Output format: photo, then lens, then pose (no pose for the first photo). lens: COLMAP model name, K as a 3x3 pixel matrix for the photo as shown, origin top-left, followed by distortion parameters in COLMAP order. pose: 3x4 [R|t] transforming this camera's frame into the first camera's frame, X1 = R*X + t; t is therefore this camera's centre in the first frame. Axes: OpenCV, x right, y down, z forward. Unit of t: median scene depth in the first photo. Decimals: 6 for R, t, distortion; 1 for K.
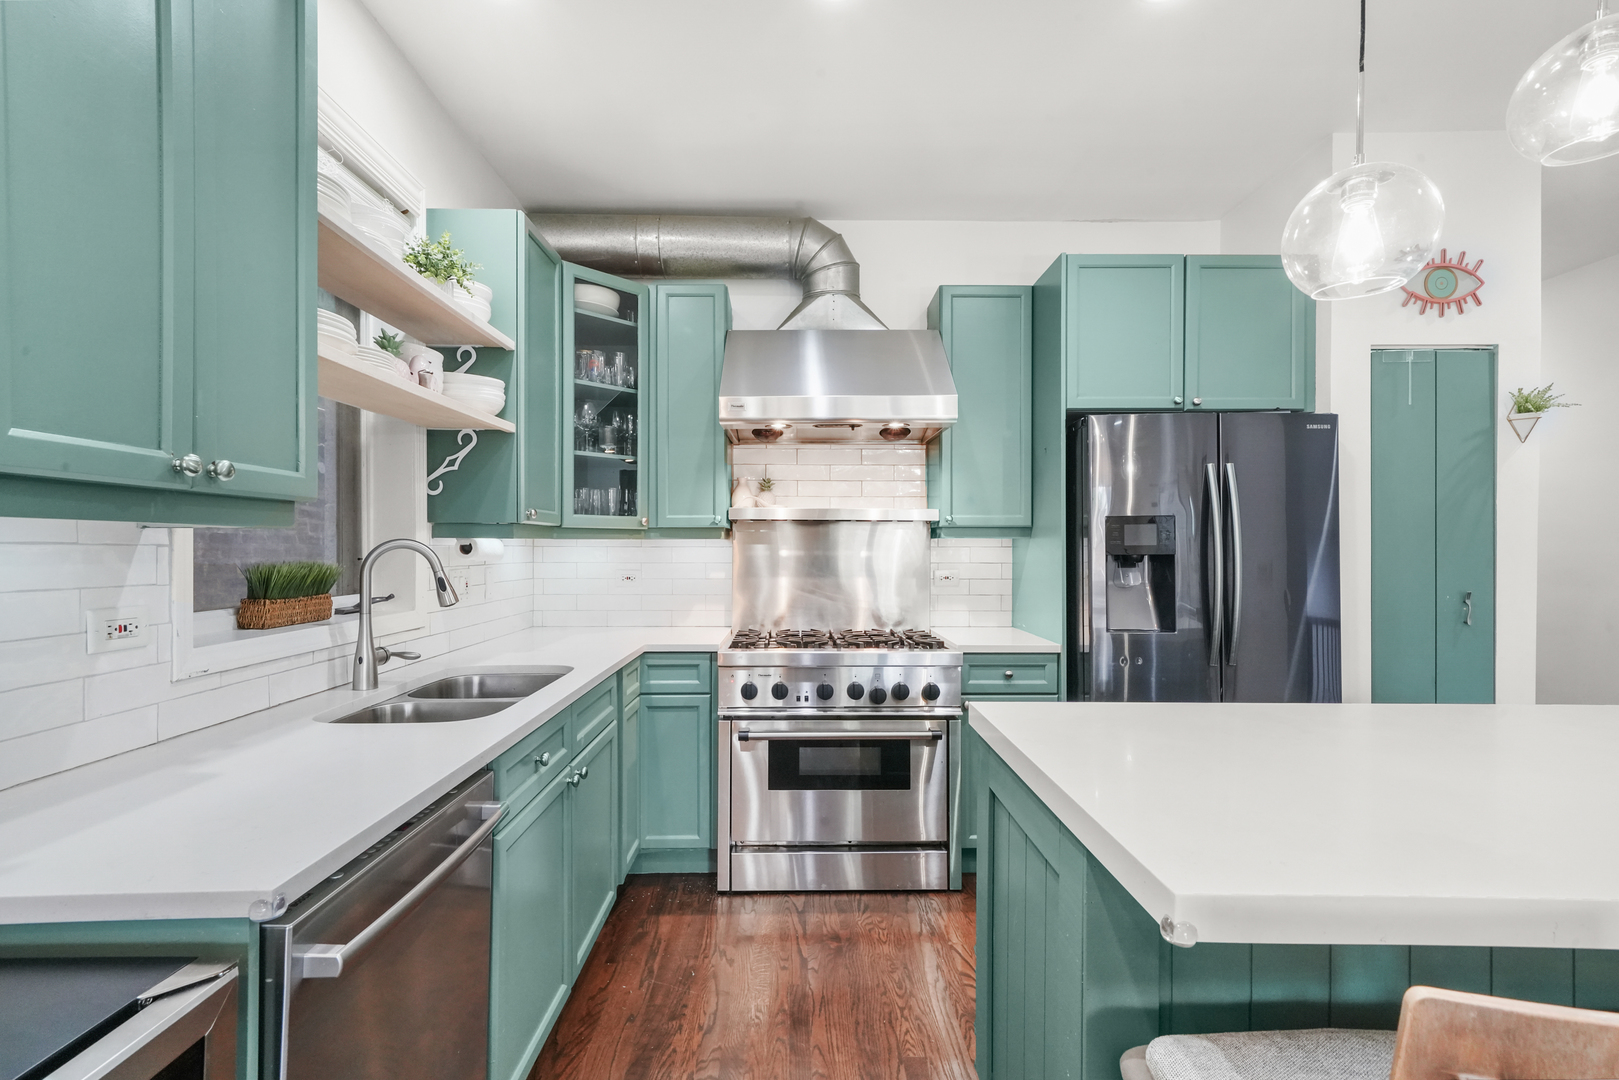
lens RADIAL K [[742.5, 0, 808.0], [0, 742.5, 548.2], [0, 0, 1]] dist [0.011143, 0.000351]
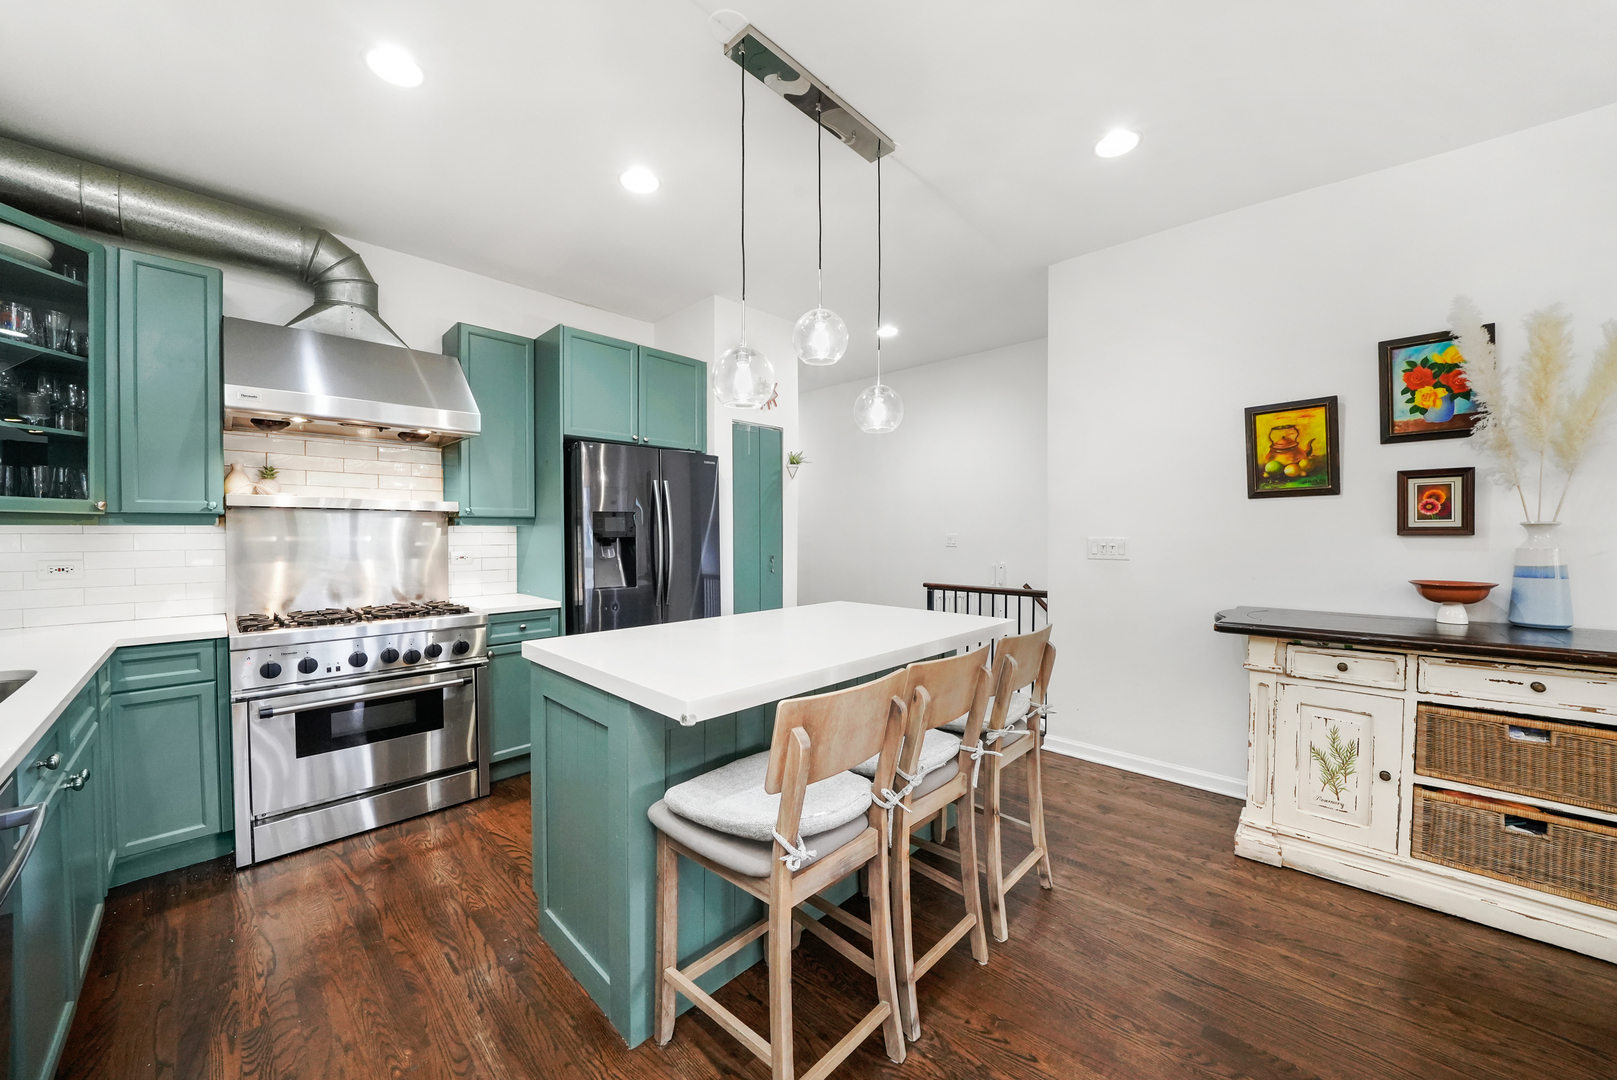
lens RADIAL K [[578.8, 0, 799.4], [0, 578.8, 537.9], [0, 0, 1]] dist [-0.016362, 0.000349]
pose [[0.707749, -0.009449, 0.706401, -0.116353], [0.003245, 0.999943, 0.010125, -0.000935], [-0.706456, -0.004873, 0.707740, -0.096978]]
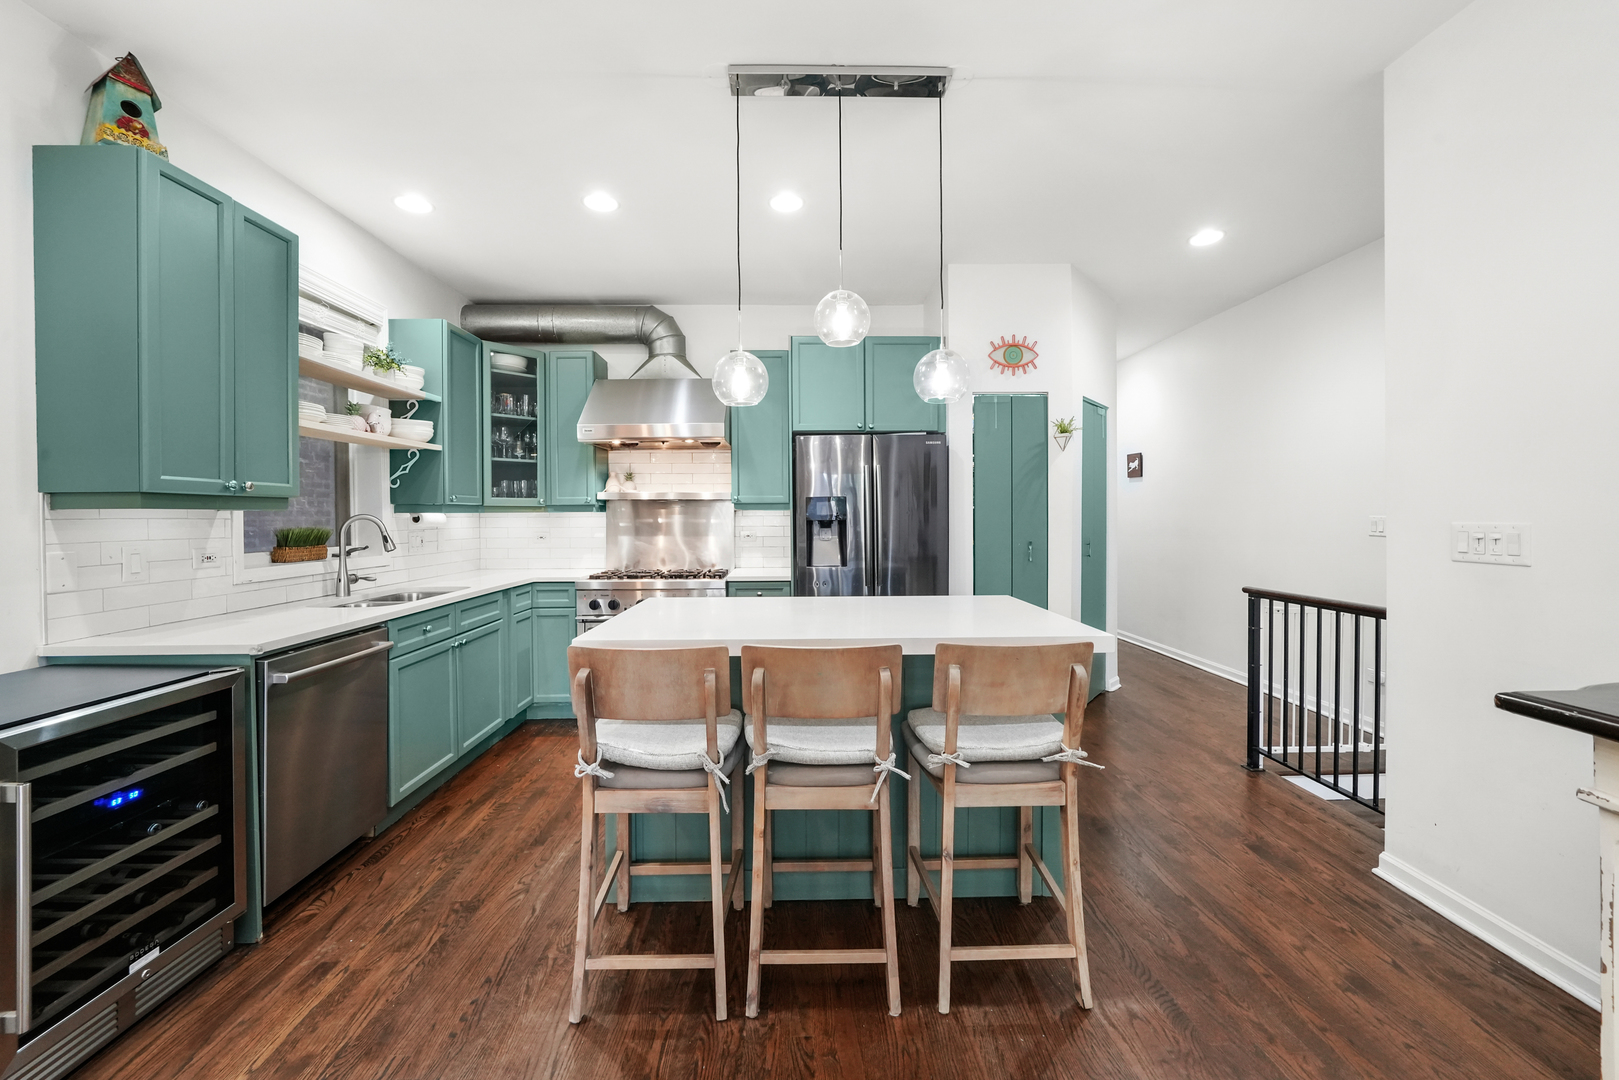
lens RADIAL K [[631.9, 0, 812.8], [0, 631.9, 522.0], [0, 0, 1]] dist [-0.009916, -0.000170]
pose [[0.999957, -0.006233, 0.006820, 0.389070], [0.006174, 0.999944, 0.008596, 0.000023], [-0.006874, -0.008554, 0.999940, -0.388897]]
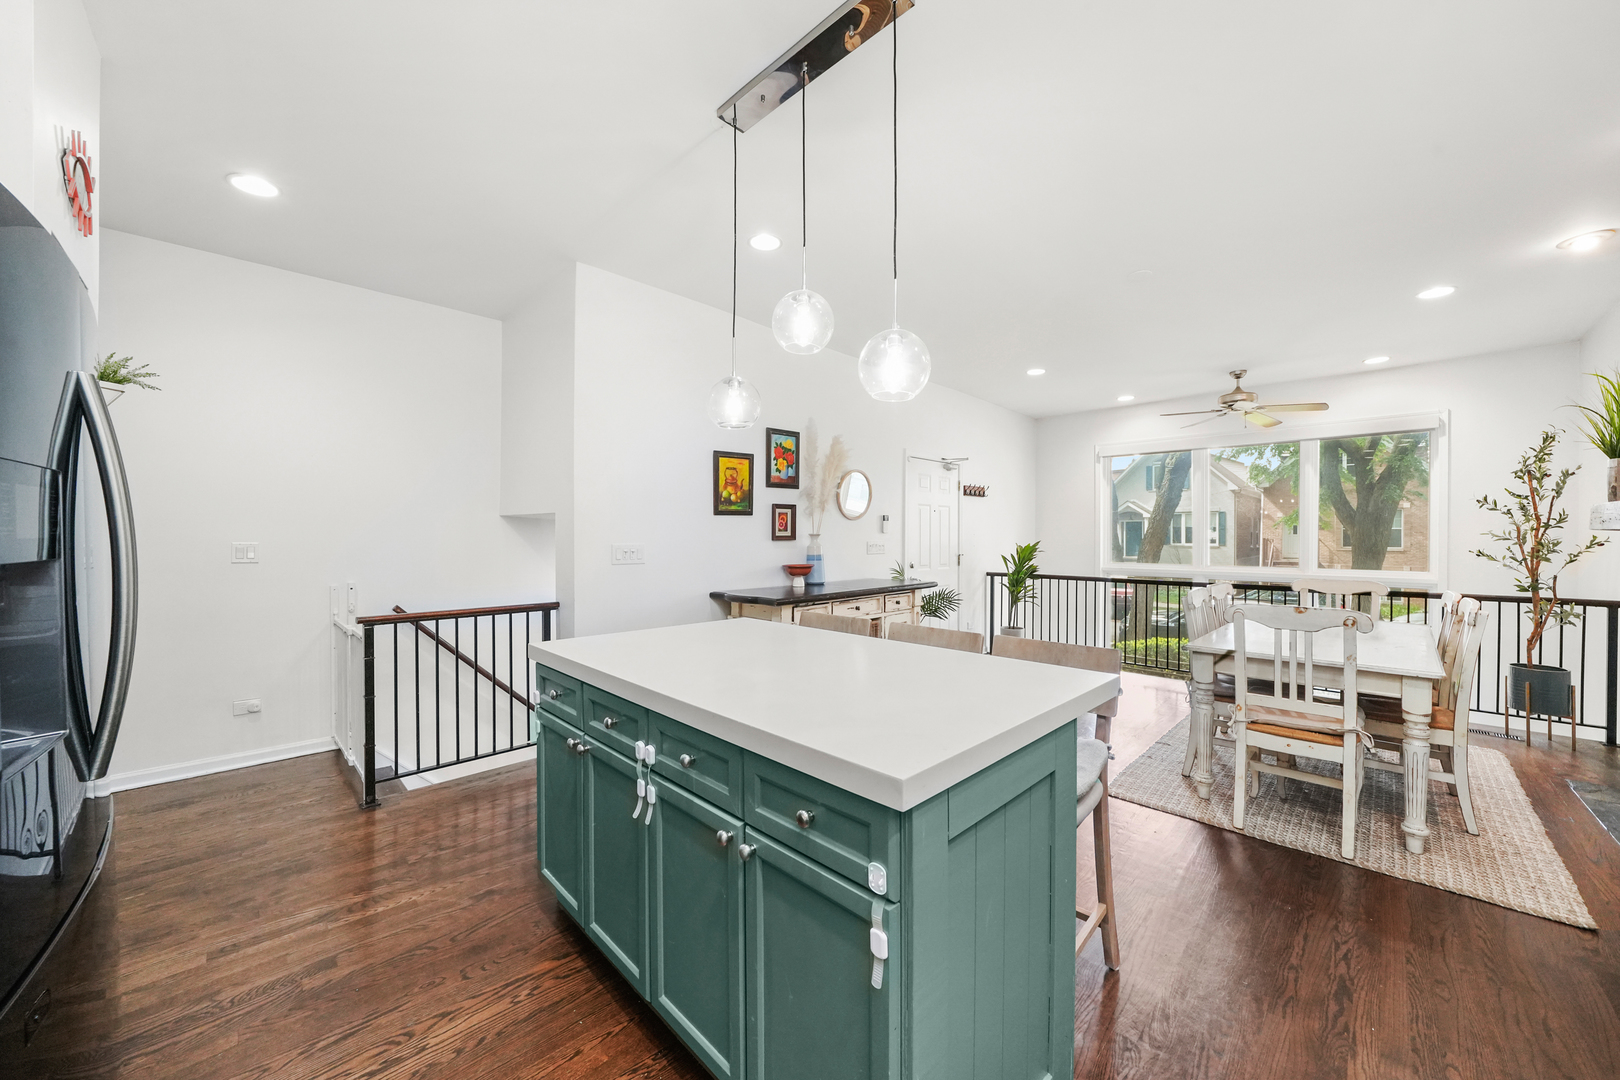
lens RADIAL K [[606.0, 0, 810.0], [0, 606.0, 540.0], [0, 0, 1]] dist [-0.003565, 0.000007]
pose [[-0.698555, -0.004928, 0.715539, -0.081805], [0.001633, 0.999963, 0.008482, -0.008054], [-0.715555, 0.007094, -0.698521, 0.935286]]
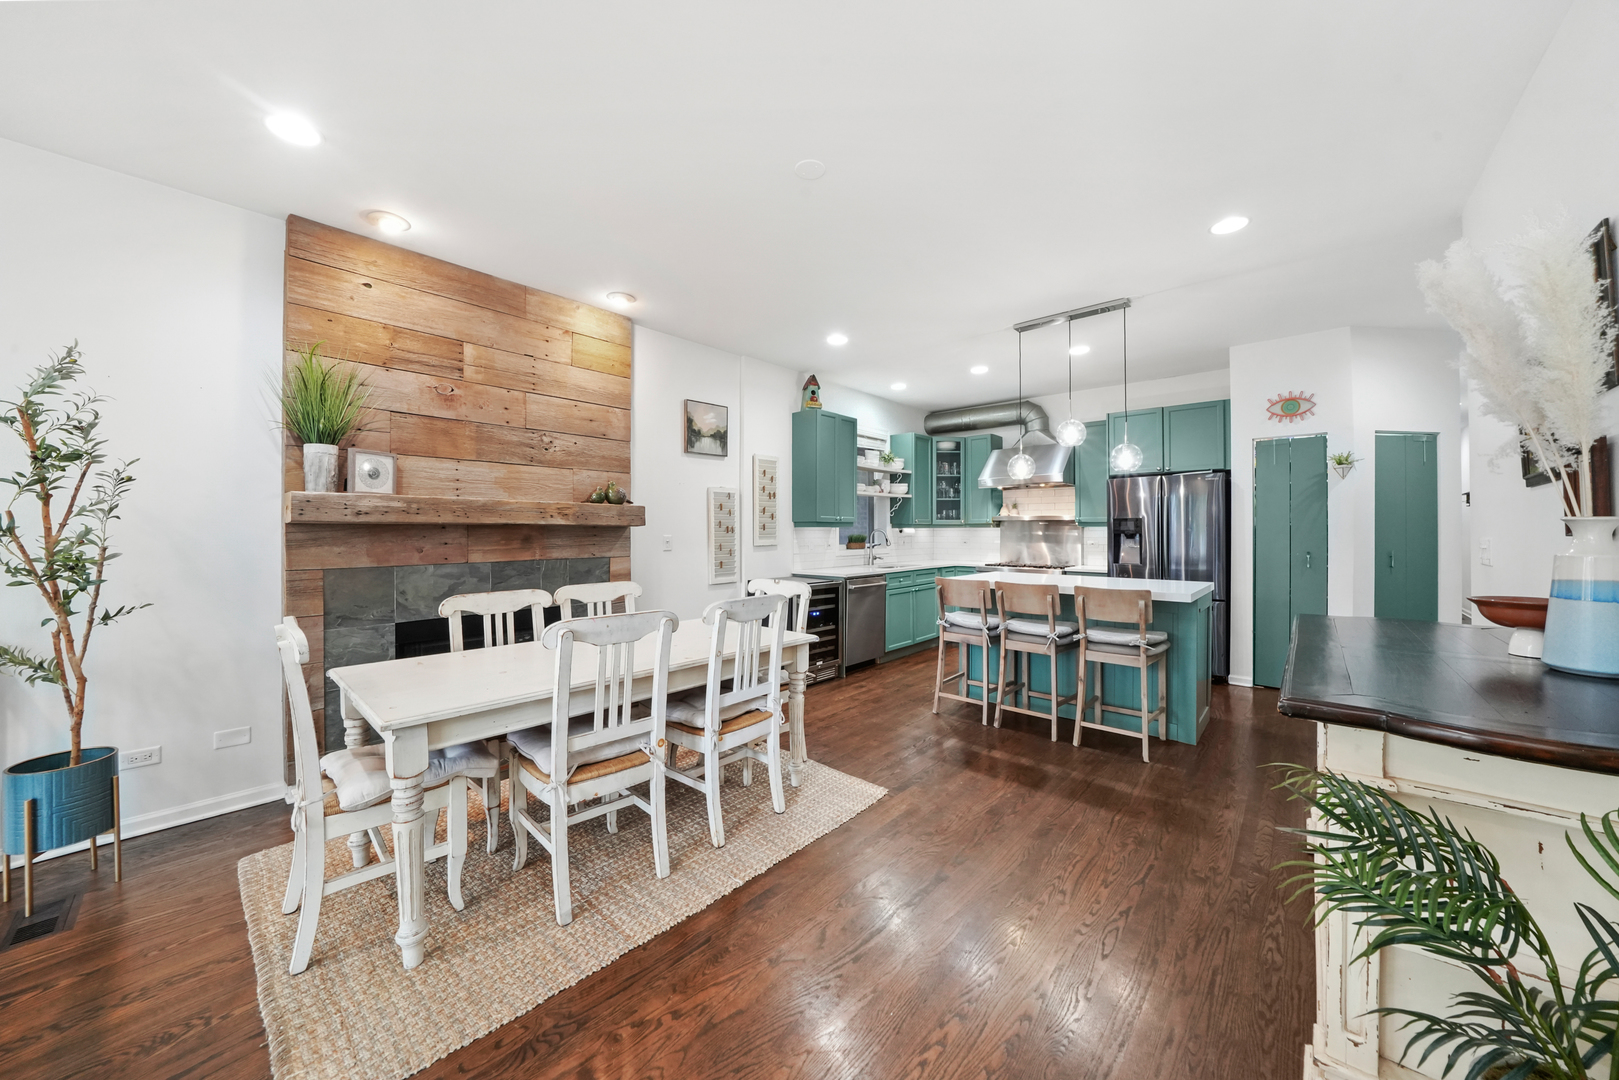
lens RADIAL K [[579.5, 0, 800.4], [0, 579.5, 537.9], [0, 0, 1]] dist [-0.016362, 0.000349]
pose [[0.722903, 0.007483, -0.690909, 0.953191], [0.000361, 0.999937, 0.011207, 0.000614], [0.690950, -0.008351, 0.722854, -1.131682]]
